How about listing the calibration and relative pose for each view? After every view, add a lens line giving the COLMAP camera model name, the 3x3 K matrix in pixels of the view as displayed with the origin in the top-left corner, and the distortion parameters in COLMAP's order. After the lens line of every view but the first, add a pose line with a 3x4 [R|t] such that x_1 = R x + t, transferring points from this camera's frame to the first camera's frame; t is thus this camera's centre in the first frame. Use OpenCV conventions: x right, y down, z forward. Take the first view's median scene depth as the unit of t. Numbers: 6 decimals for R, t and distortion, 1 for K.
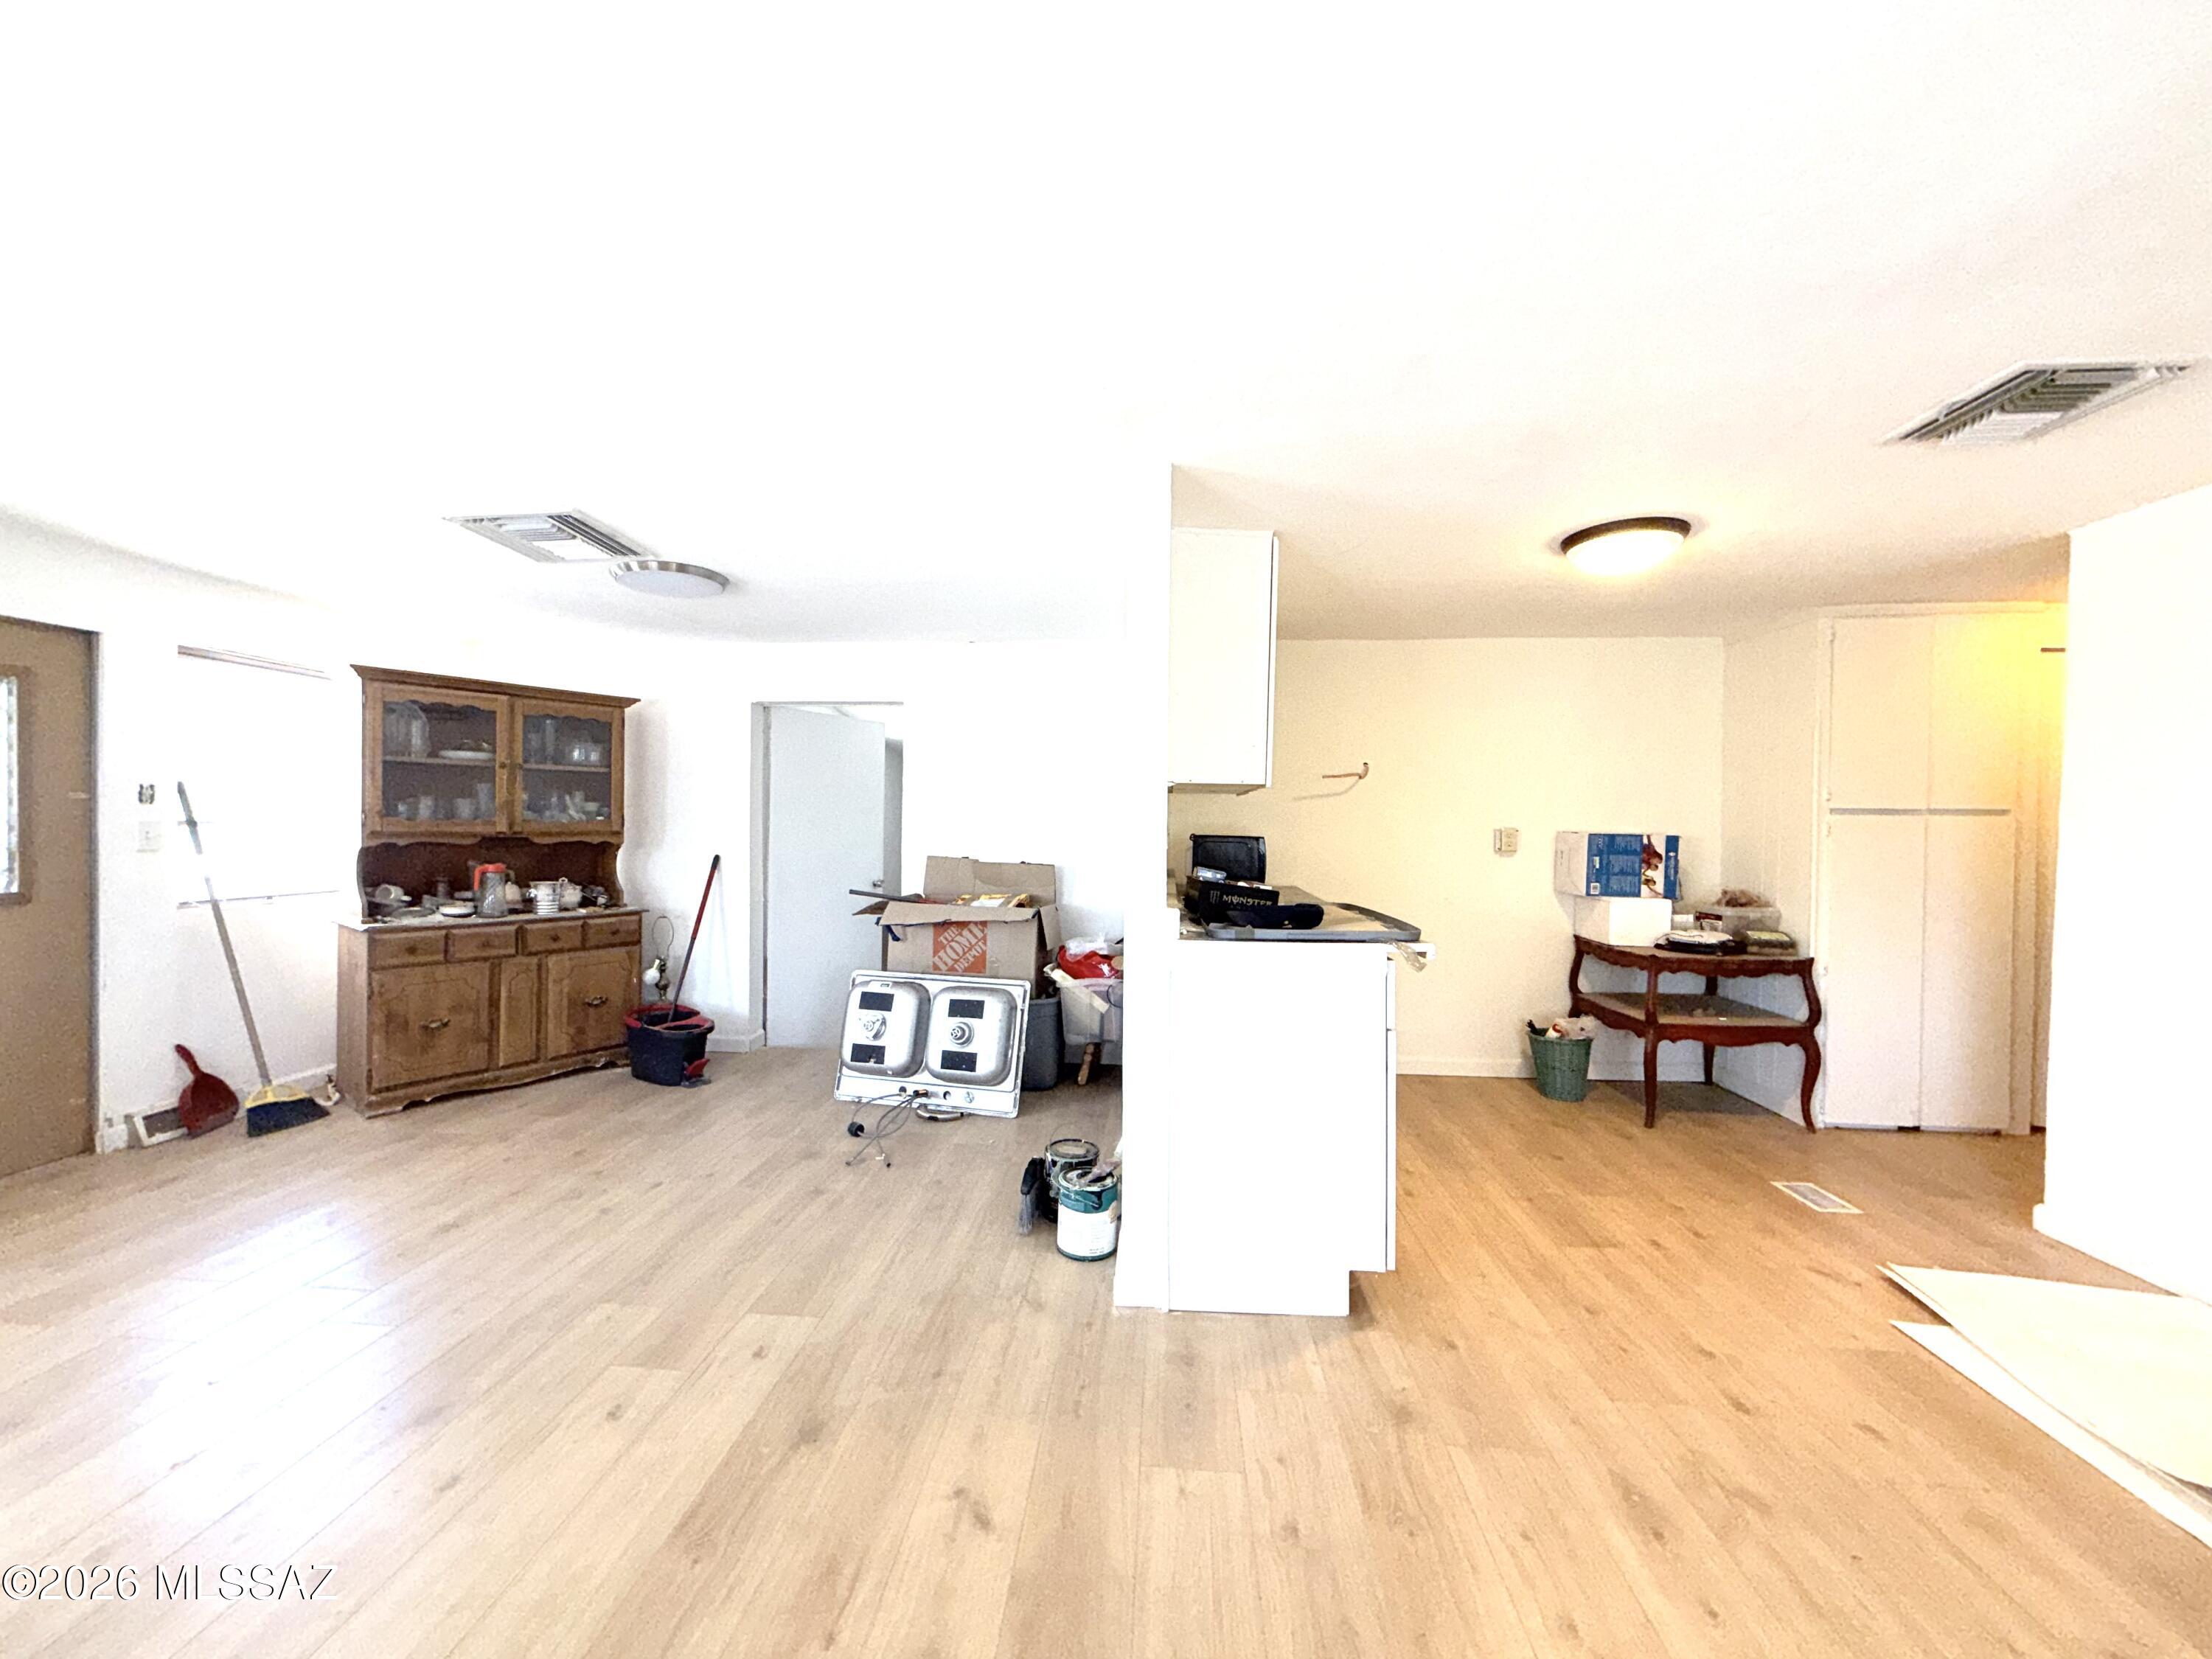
lens RADIAL K [[878.5, 0, 1098.3], [0, 878.5, 834.3], [0, 0, 1]] dist [-0.001463, 0.000253]
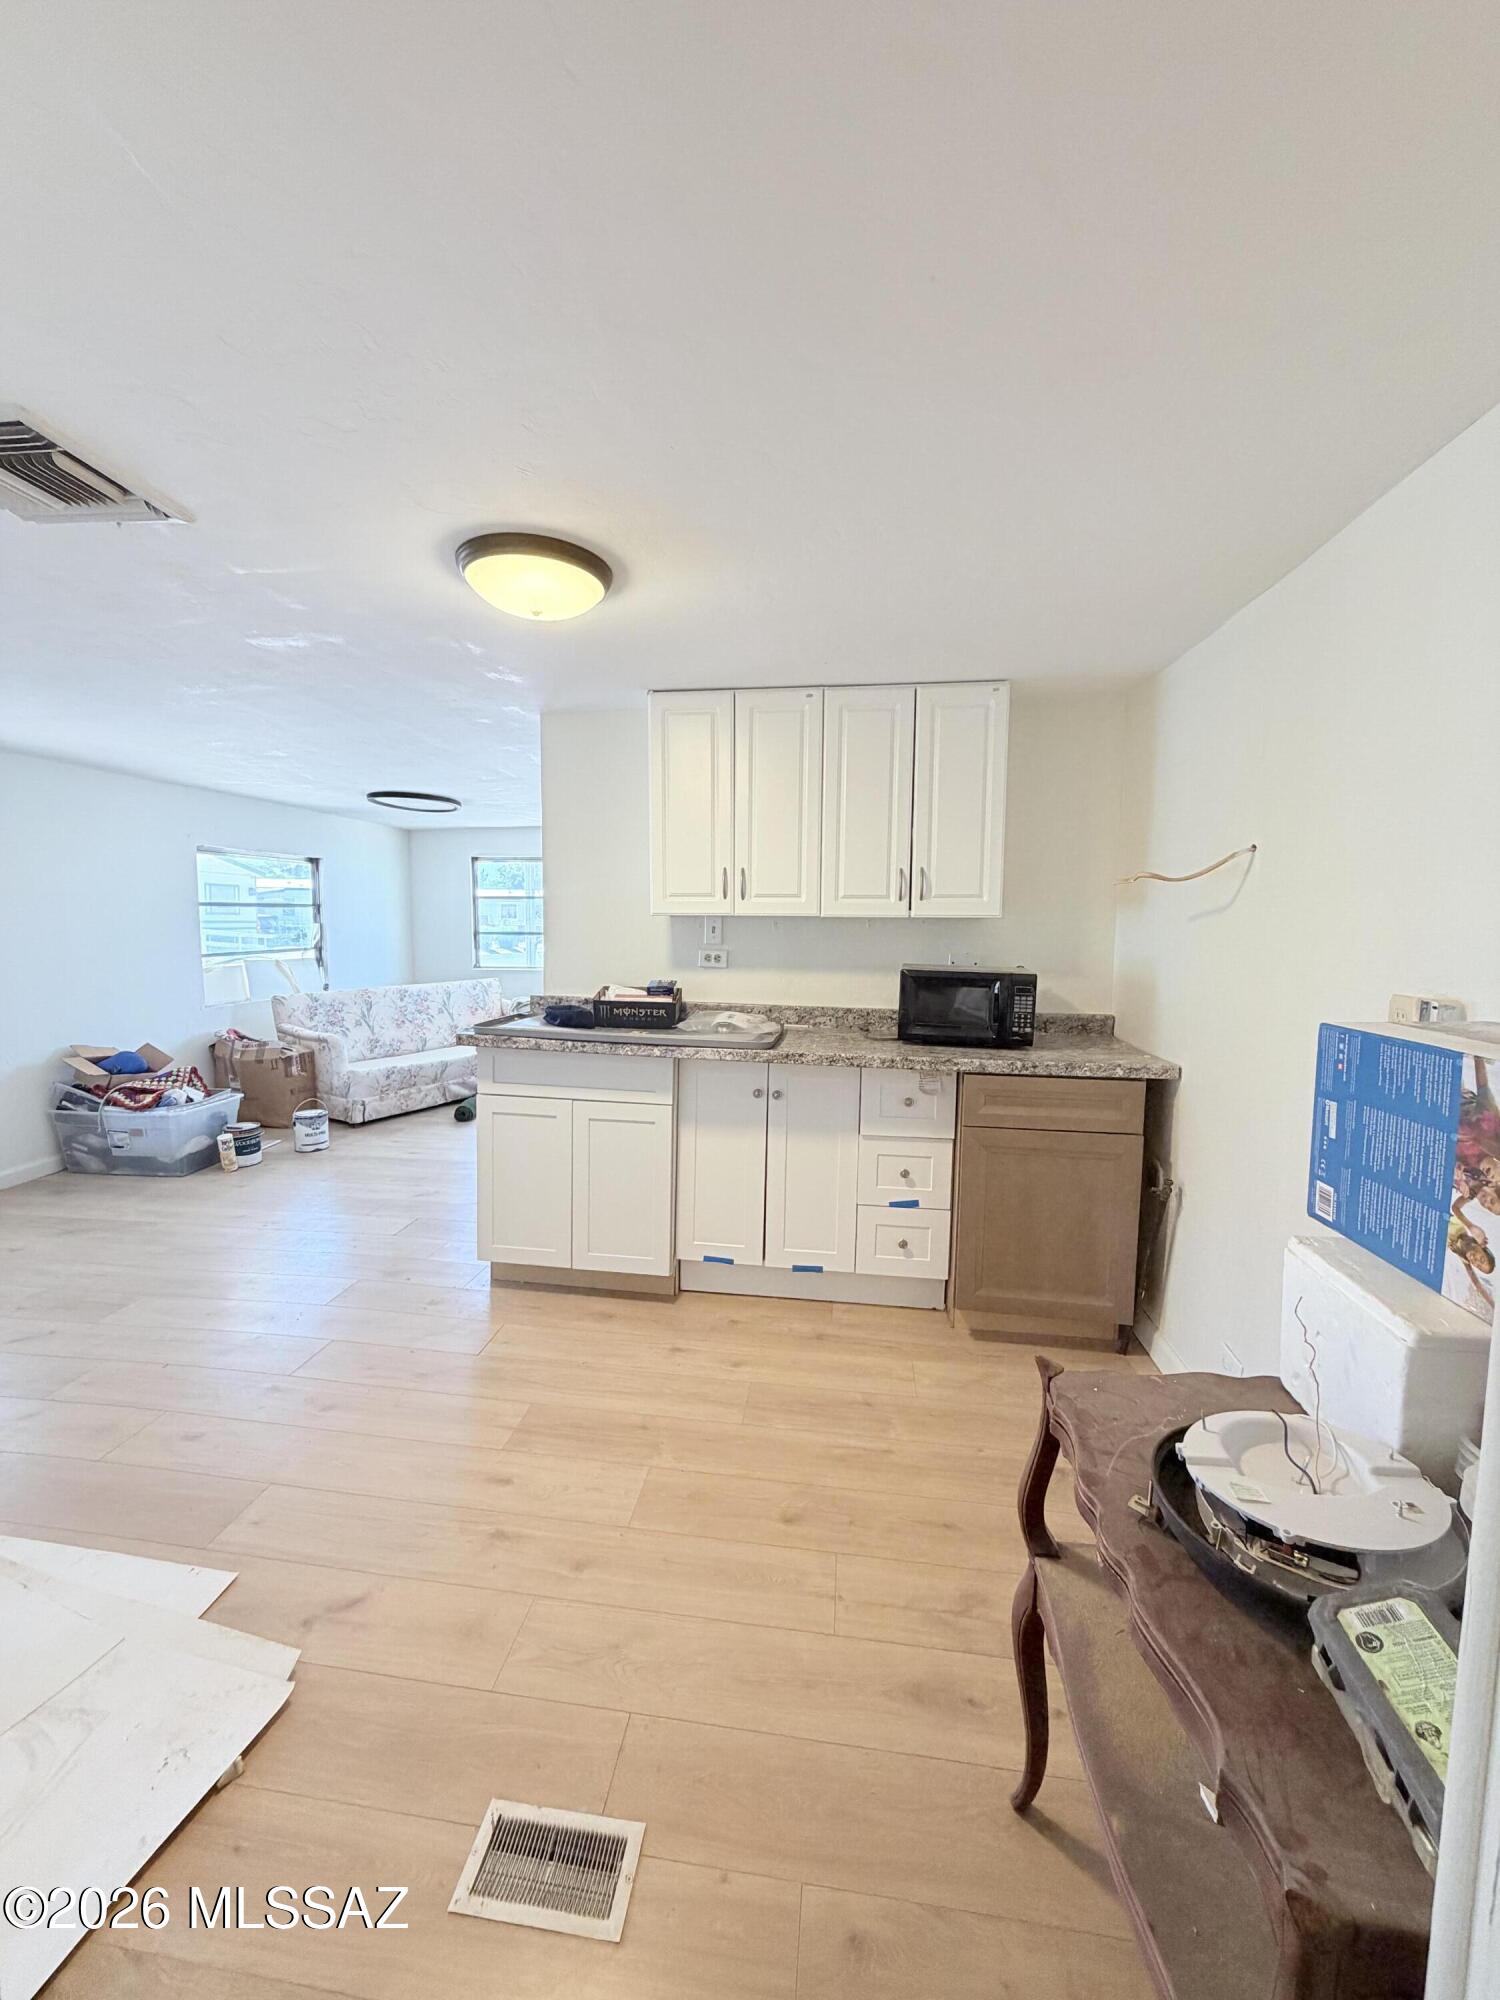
lens RADIAL K [[794.3, 0, 747.3], [0, 794.3, 990.7], [0, 0, 1]] dist [-0.001463, 0.000253]
pose [[-0.048607, 0.077980, -0.995769, 0.904506], [-0.029383, 0.996405, 0.079464, -0.030888], [0.998386, 0.033121, -0.046141, 0.858257]]
